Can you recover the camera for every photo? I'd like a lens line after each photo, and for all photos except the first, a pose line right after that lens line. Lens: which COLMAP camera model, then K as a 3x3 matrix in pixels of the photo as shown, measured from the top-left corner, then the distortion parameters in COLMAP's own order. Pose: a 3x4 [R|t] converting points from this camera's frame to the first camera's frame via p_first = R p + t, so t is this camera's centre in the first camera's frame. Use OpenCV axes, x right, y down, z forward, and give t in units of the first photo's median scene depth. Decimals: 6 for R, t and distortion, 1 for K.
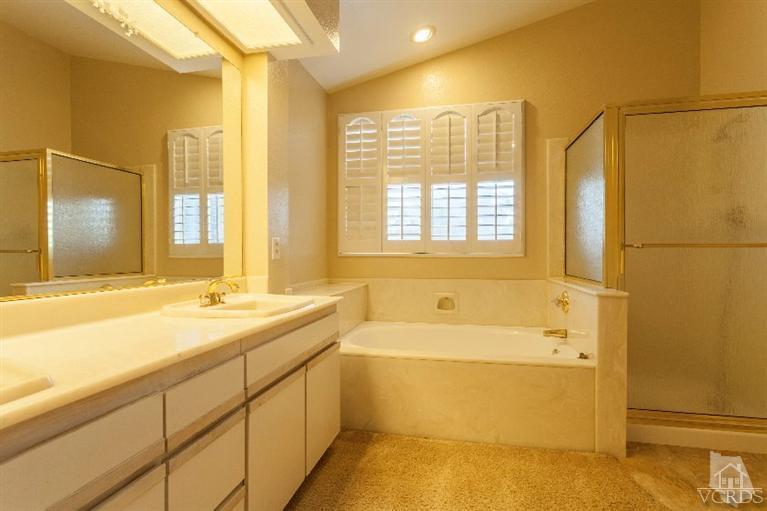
lens RADIAL K [[370.1, 0, 386.5], [0, 370.1, 256.1], [0, 0, 1]] dist [-0.003193, -0.000384]
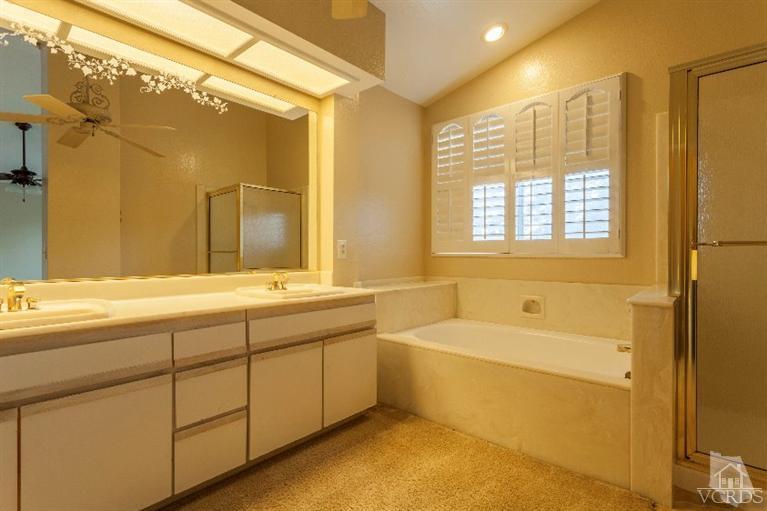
lens RADIAL K [[370.1, 0, 386.5], [0, 370.1, 256.1], [0, 0, 1]] dist [-0.003193, -0.000384]
pose [[0.868235, 0.004636, -0.496132, 0.320206], [-0.005053, 0.999987, 0.000503, 0.000413], [0.496128, 0.002070, 0.868247, -0.003694]]
